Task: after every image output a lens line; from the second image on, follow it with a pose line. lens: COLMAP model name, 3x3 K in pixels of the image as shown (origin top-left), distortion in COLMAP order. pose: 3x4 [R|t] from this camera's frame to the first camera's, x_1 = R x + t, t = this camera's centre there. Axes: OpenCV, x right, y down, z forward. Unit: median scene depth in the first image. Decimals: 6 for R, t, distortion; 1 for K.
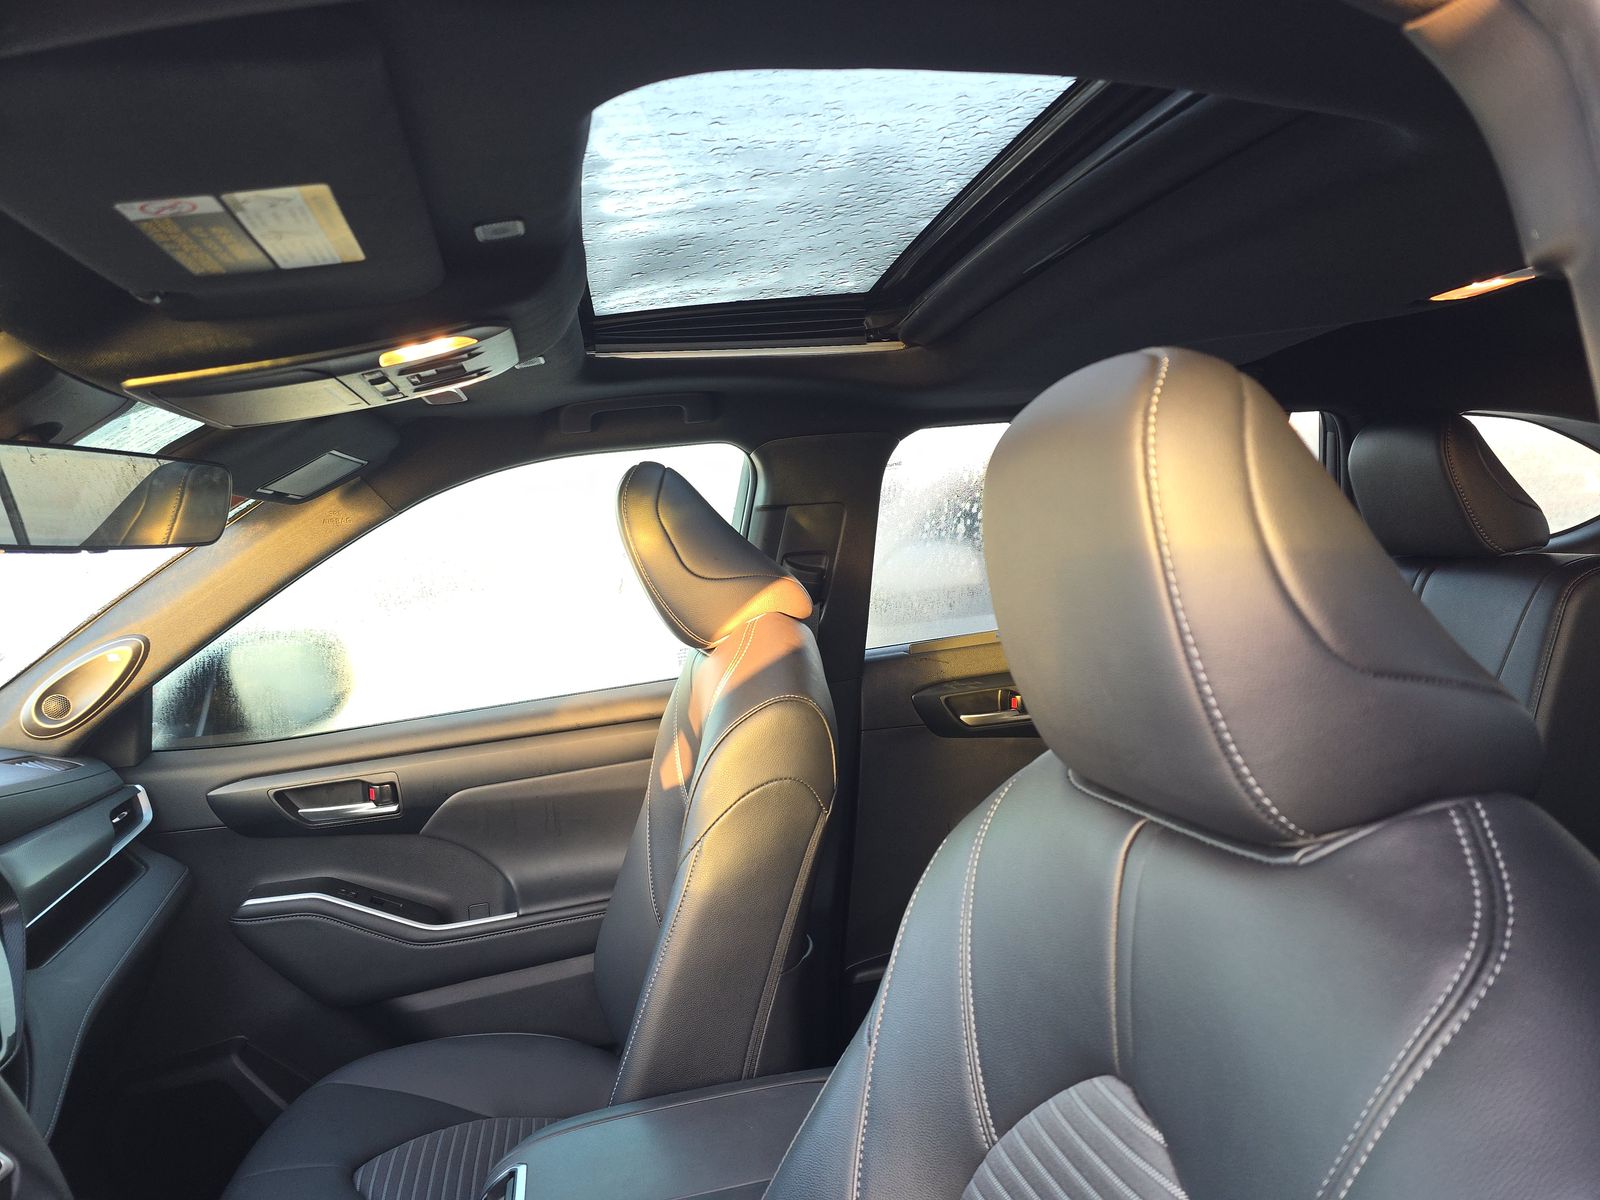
lens RADIAL K [[1093.9, 0, 798.2], [0, 1093.9, 594.1], [0, 0, 1]] dist [0.042643, -0.023286]
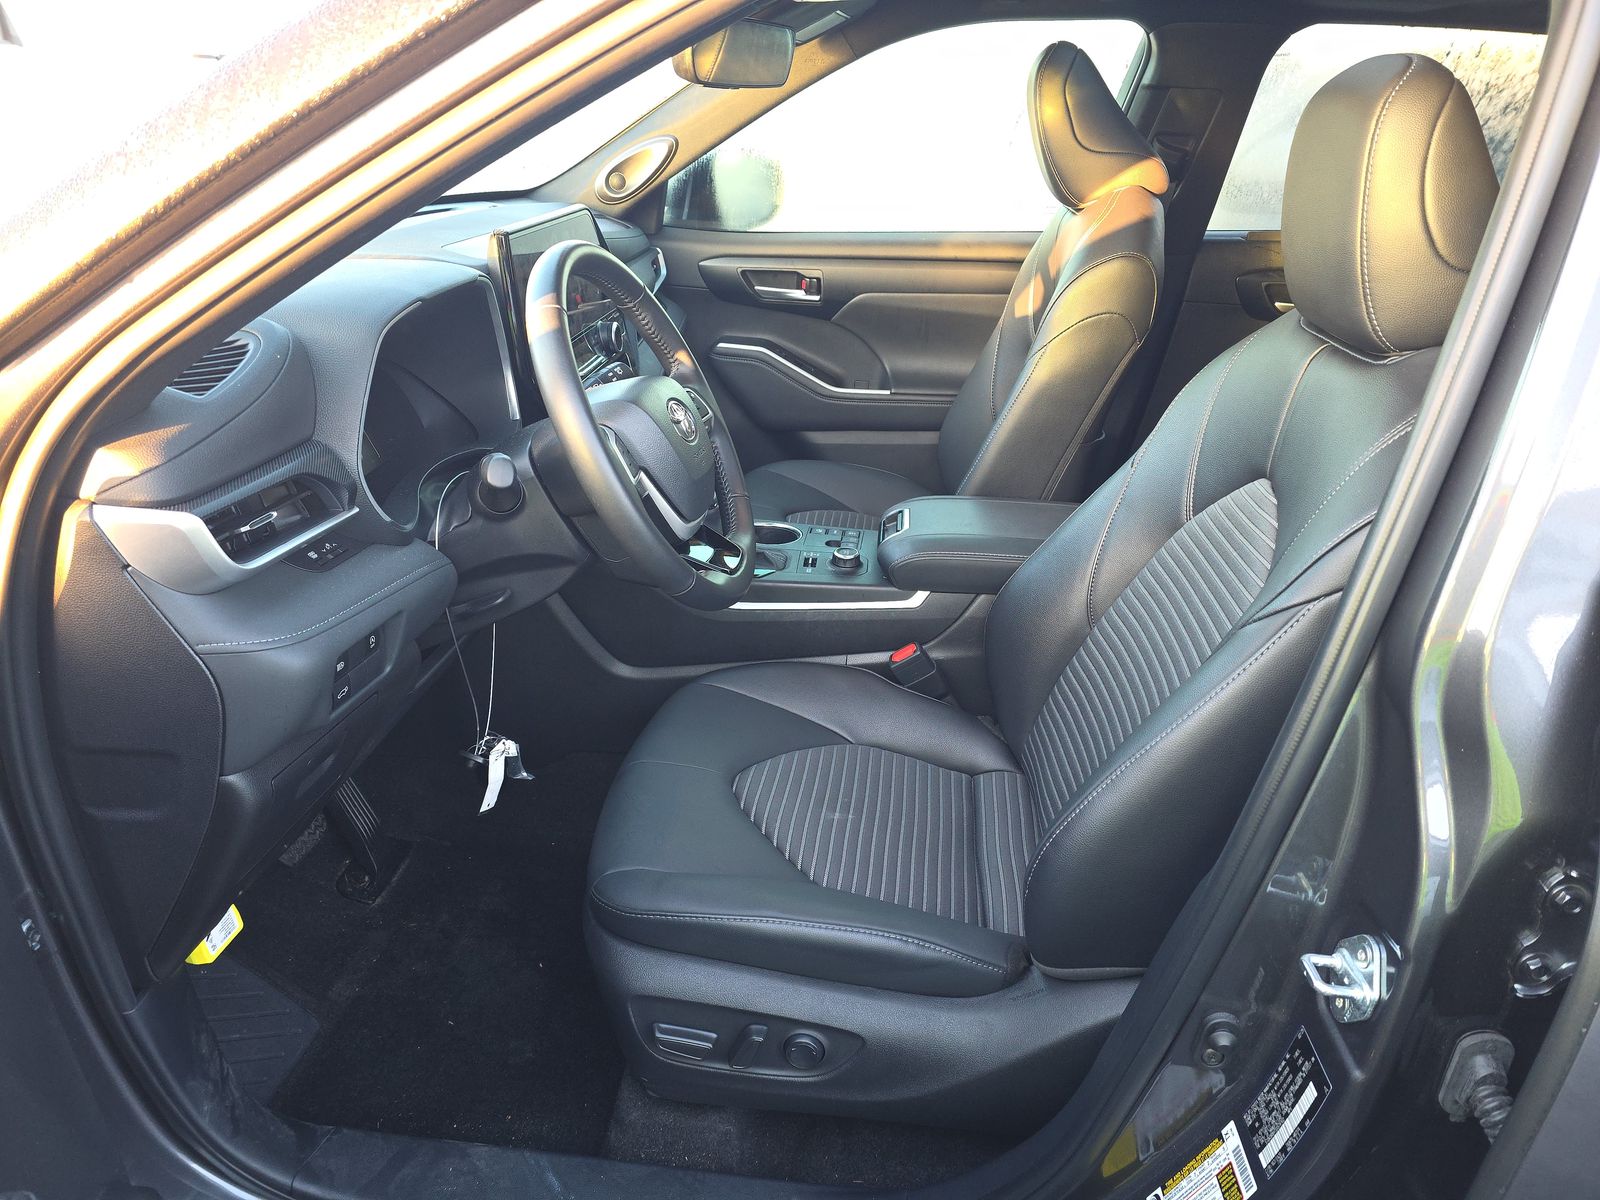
lens RADIAL K [[1093.9, 0, 804.7], [0, 1093.9, 600.6], [0, 0, 1]] dist [0.042643, -0.023286]
pose [[0.949353, 0.228909, -0.215244, -0.001570], [-0.128080, 0.907452, 0.400157, -0.008423], [0.286923, -0.352322, 0.890811, -0.369002]]
